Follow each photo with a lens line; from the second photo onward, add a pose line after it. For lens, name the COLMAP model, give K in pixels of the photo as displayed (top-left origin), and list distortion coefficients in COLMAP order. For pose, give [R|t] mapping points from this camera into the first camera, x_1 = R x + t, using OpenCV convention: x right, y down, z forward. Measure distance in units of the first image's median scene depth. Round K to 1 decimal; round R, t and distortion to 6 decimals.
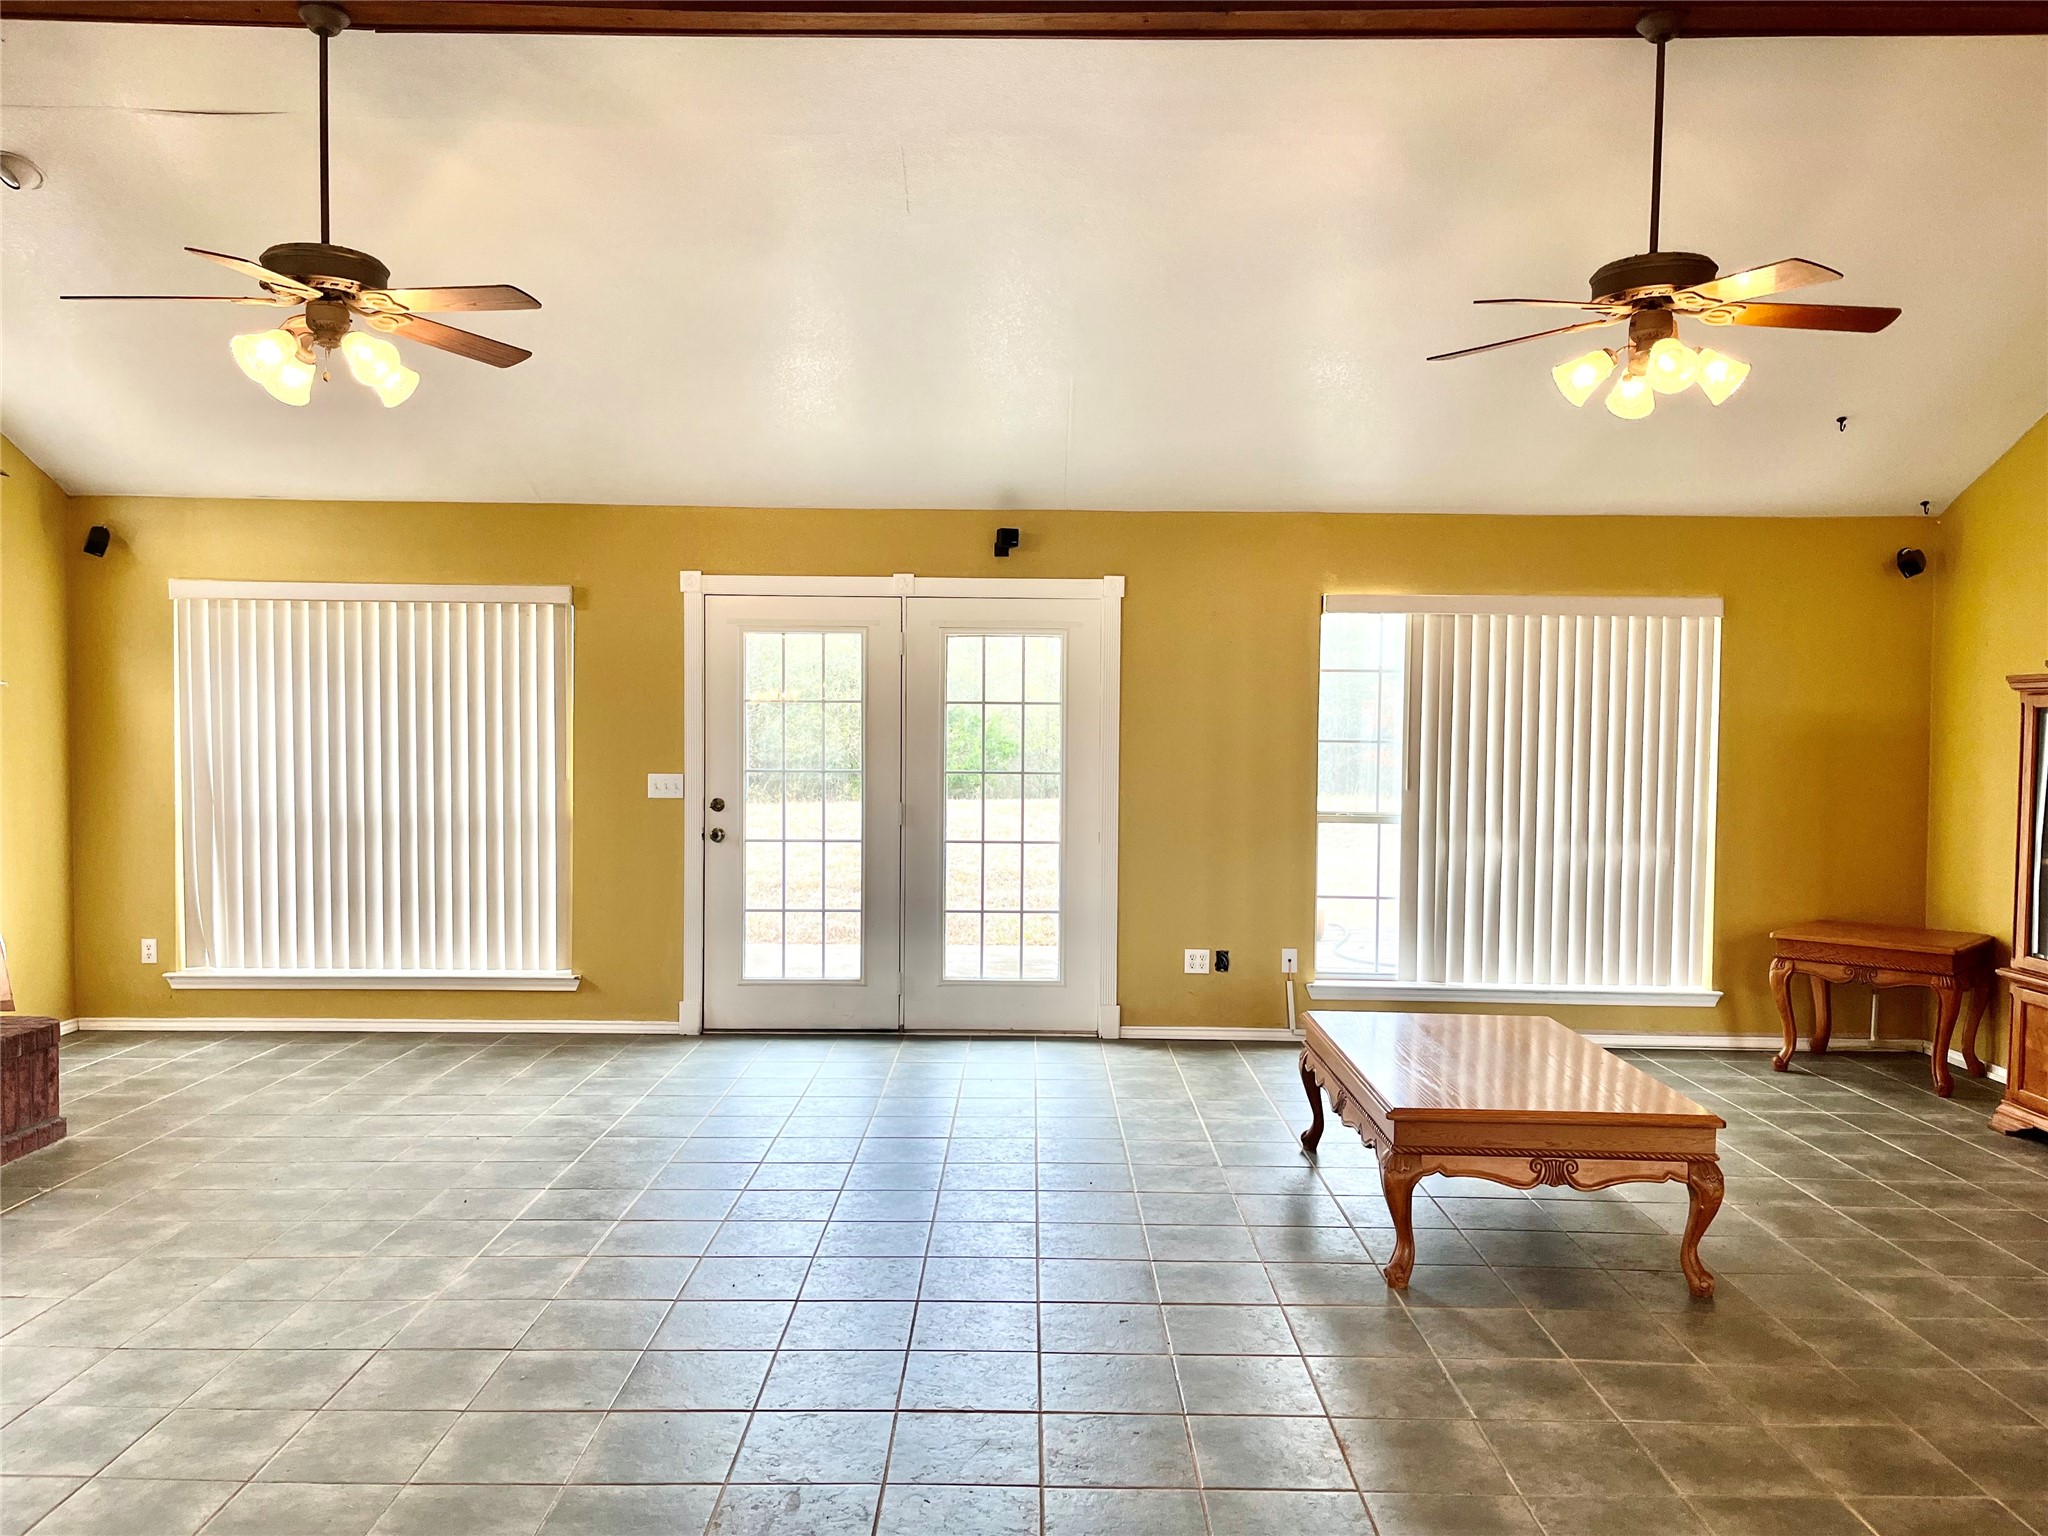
lens RADIAL K [[1552.1, 0, 1024.0], [0, 1552.1, 768.0], [0, 0, 1]] dist [0.067107, -0.067948]
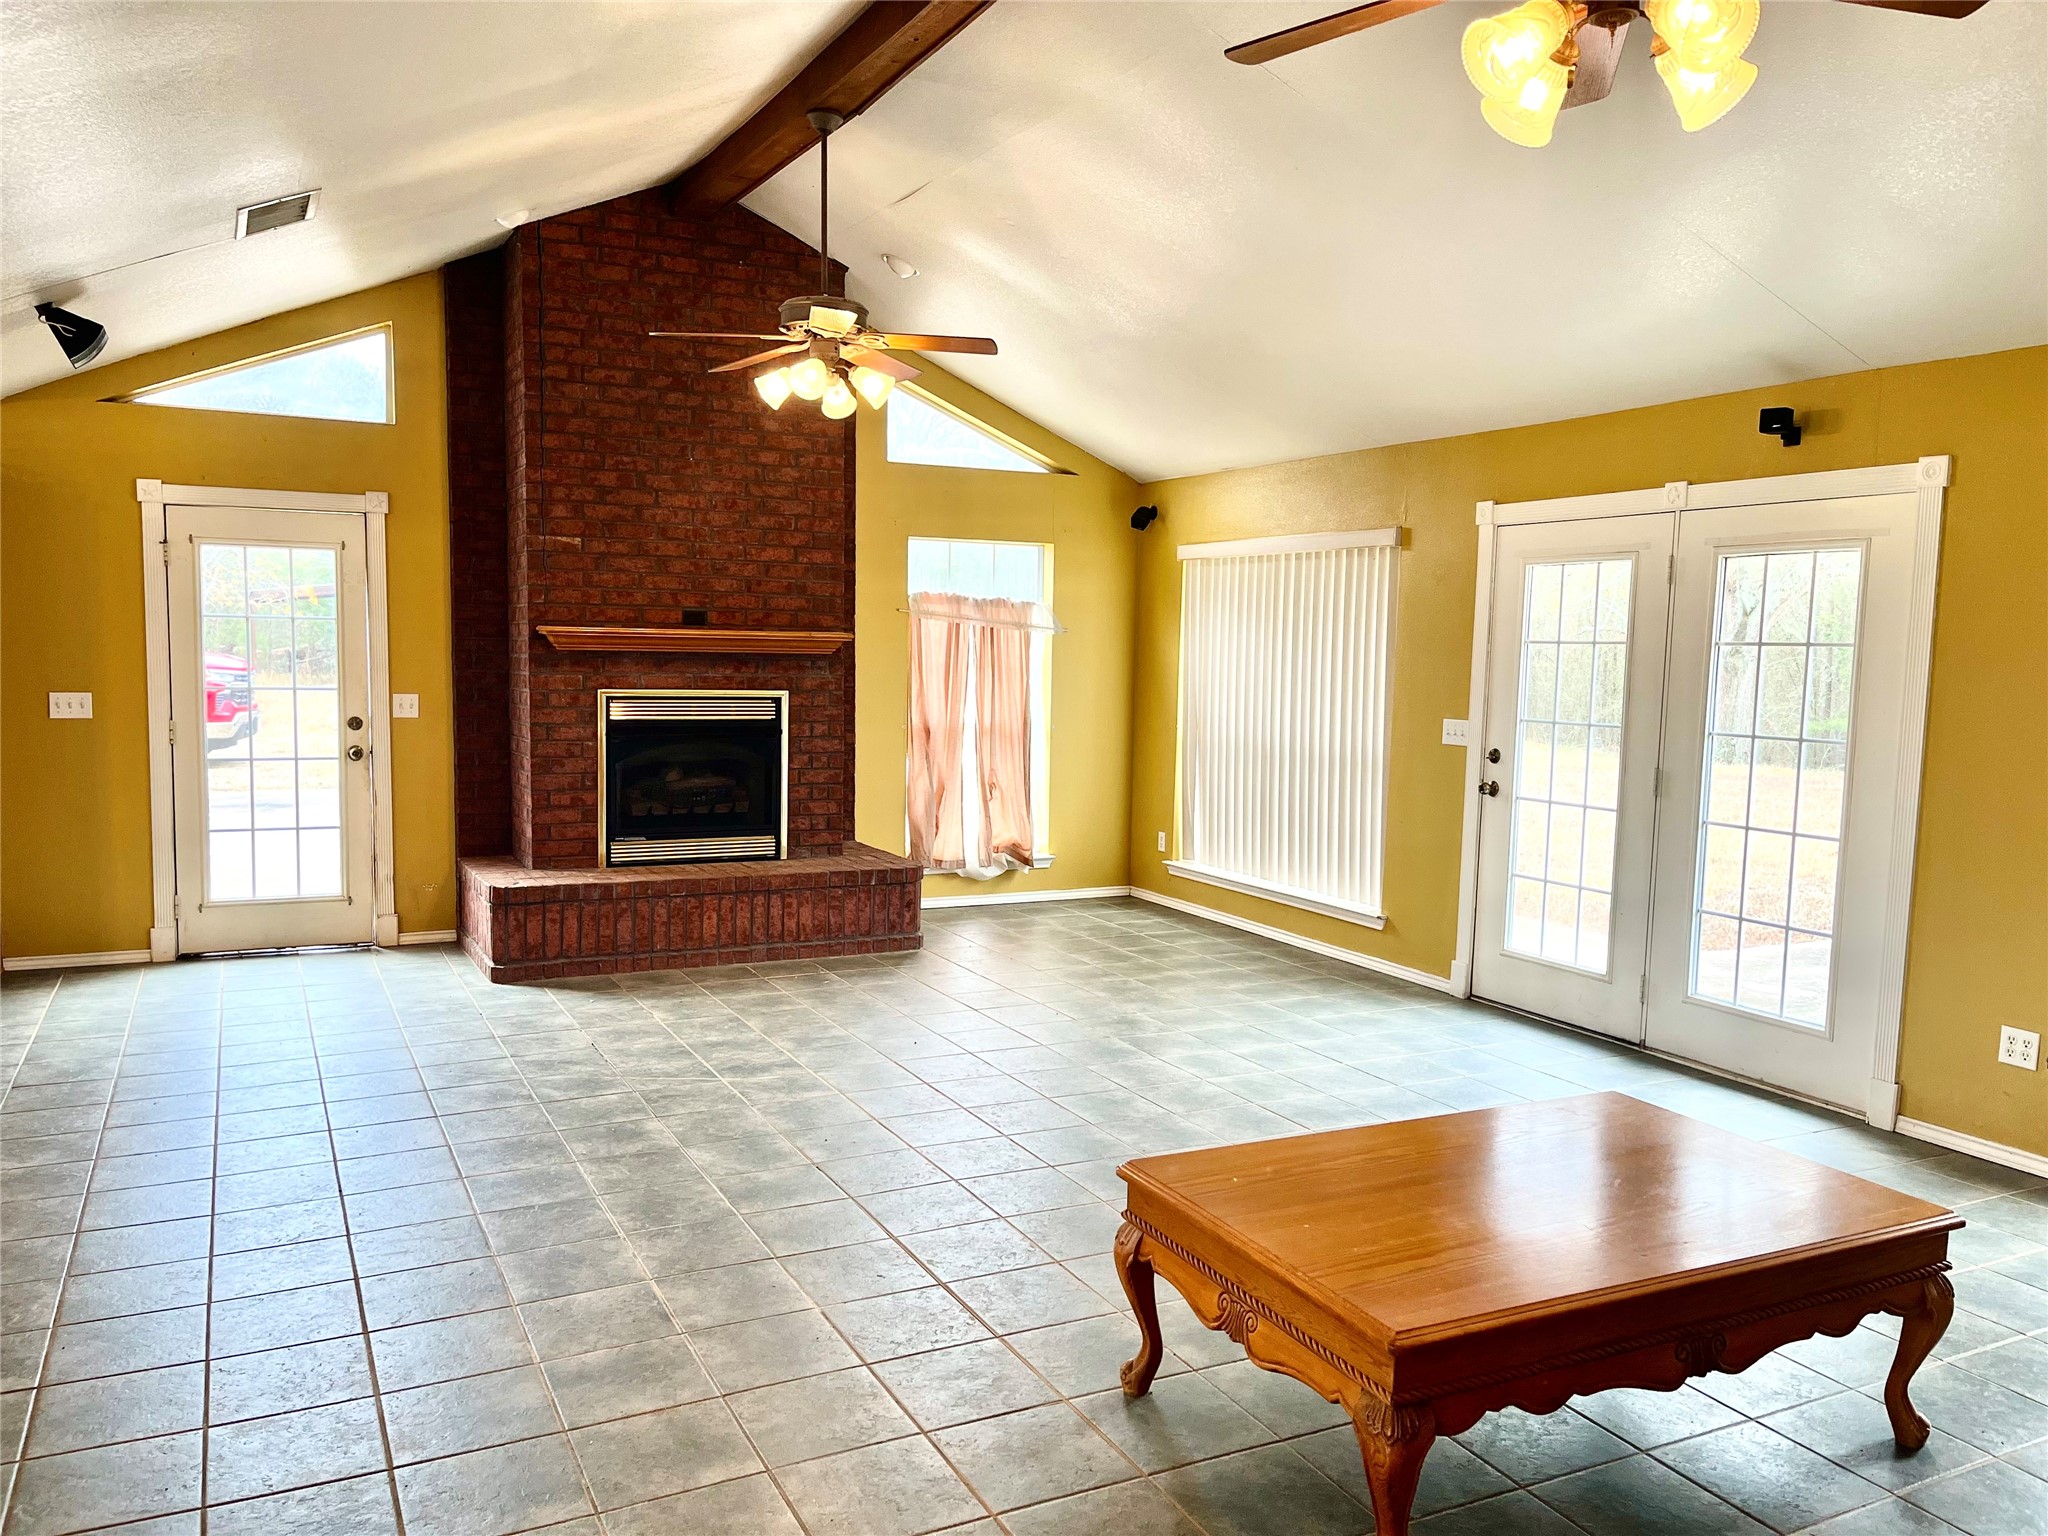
lens RADIAL K [[1552.1, 0, 1024.0], [0, 1552.1, 768.0], [0, 0, 1]] dist [0.067107, -0.067948]
pose [[0.453025, 0.072218, -0.888568, 0.494897], [-0.045140, 0.997293, 0.058041, -0.010194], [0.890354, 0.013816, 0.455059, 0.335268]]
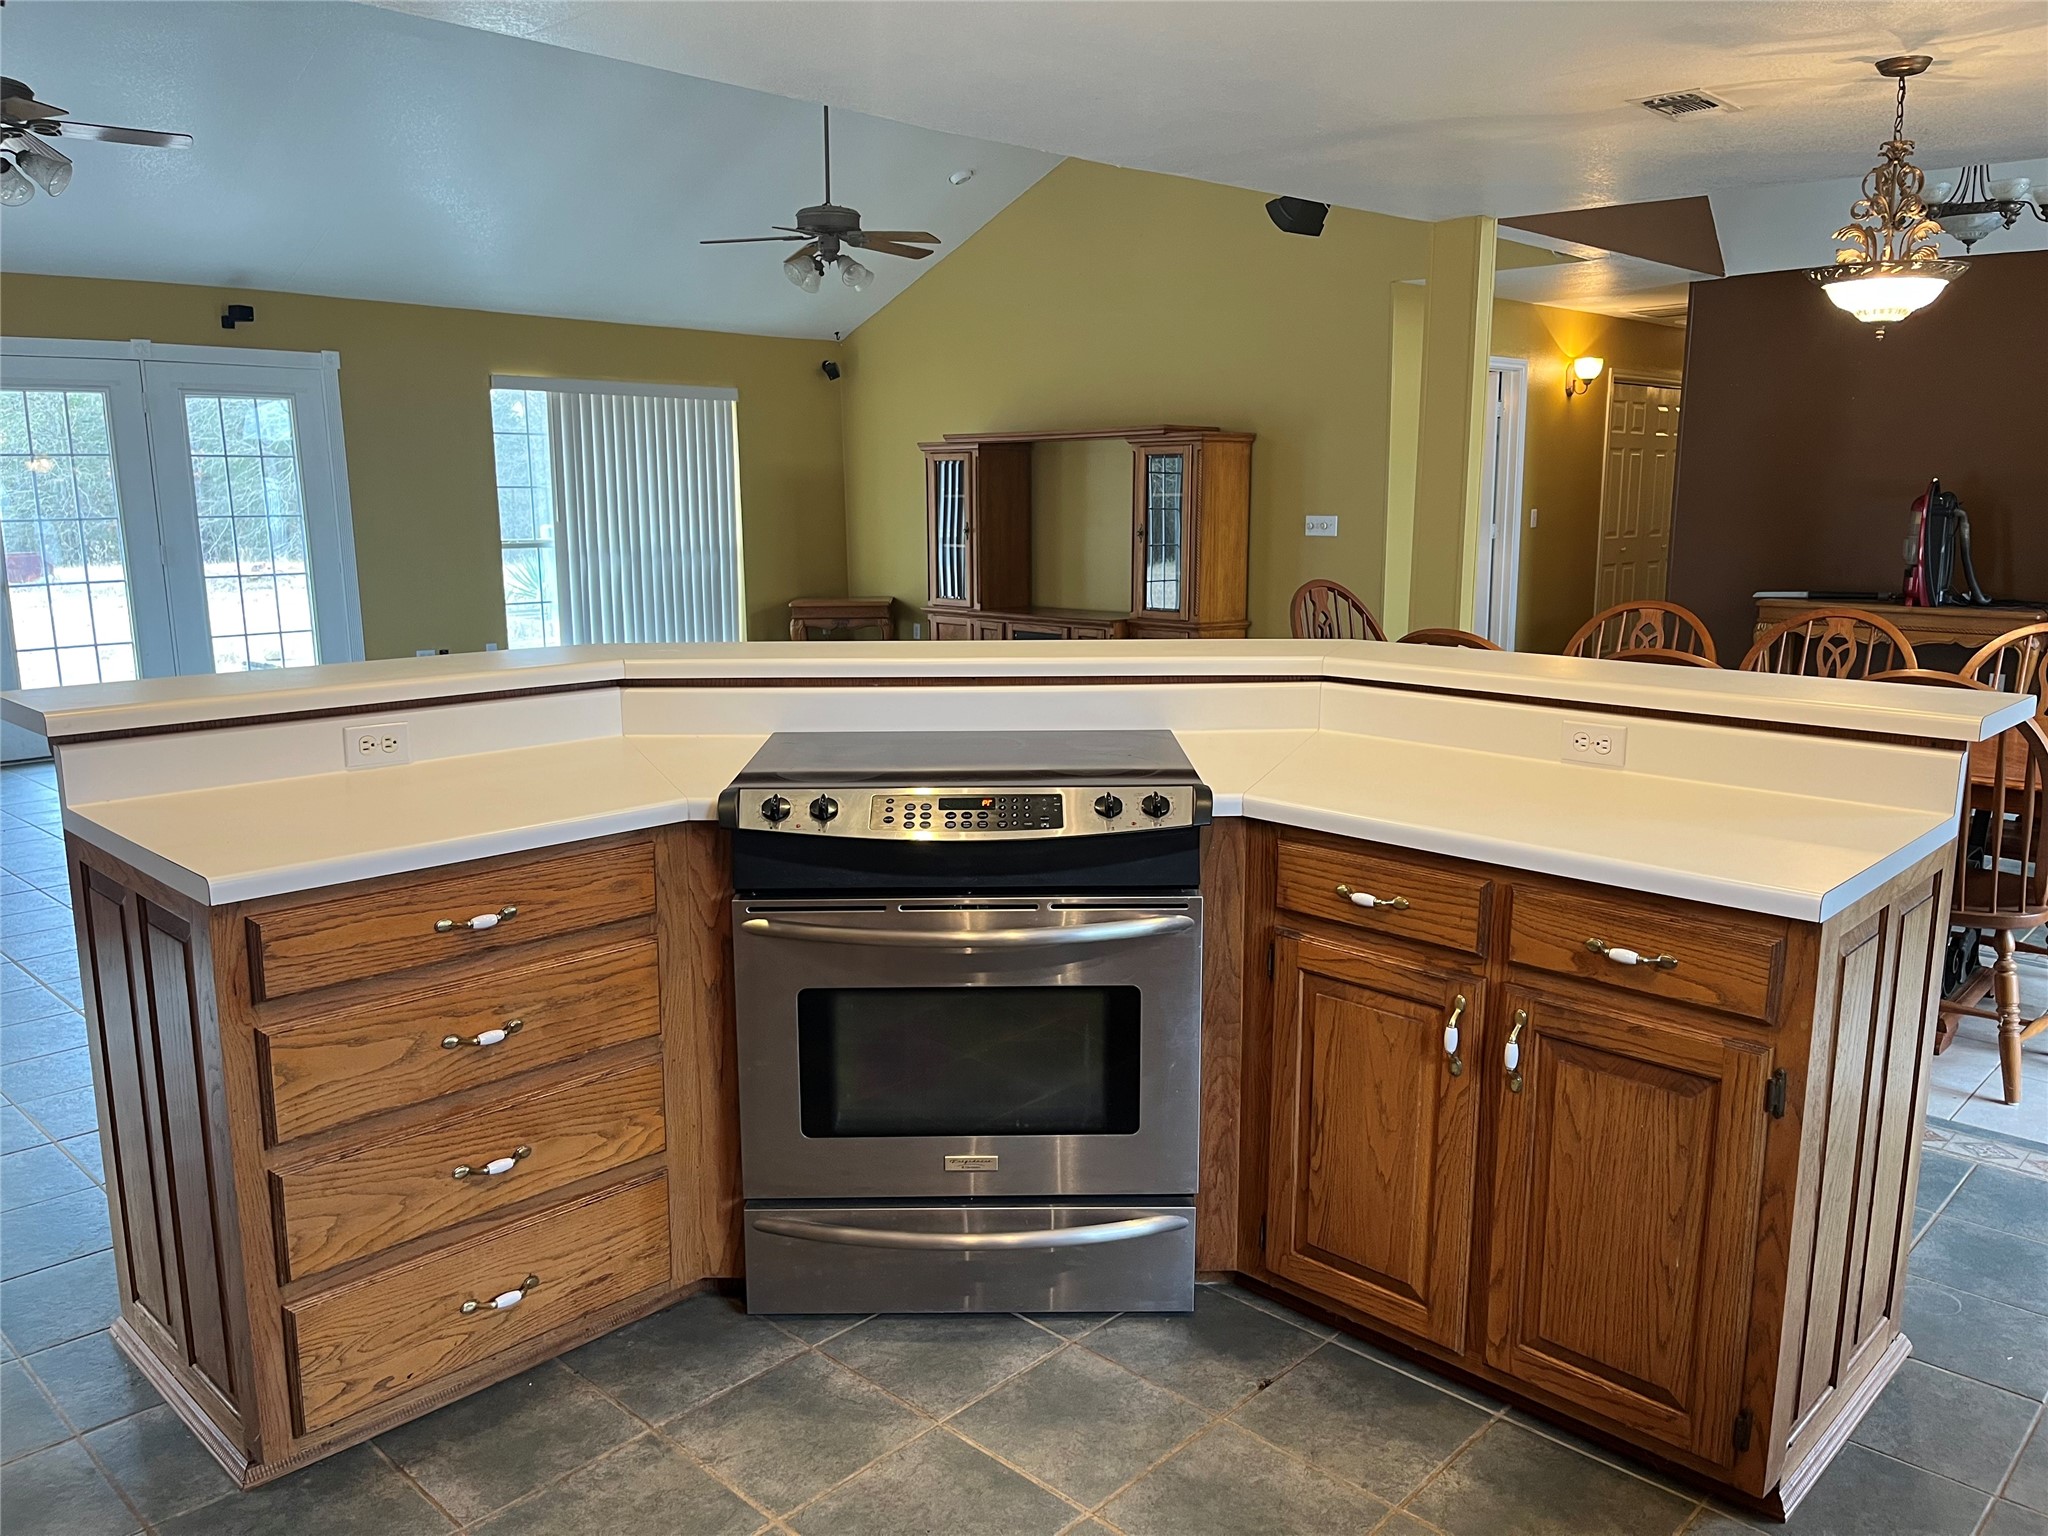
lens RADIAL K [[1552.1, 0, 1024.0], [0, 1552.1, 768.0], [0, 0, 1]] dist [0.067107, -0.067948]
pose [[0.698137, -0.139004, 0.702341, -0.475750], [0.033453, 0.986234, 0.161937, 0.018857], [-0.715182, -0.089559, 0.693176, -0.282474]]
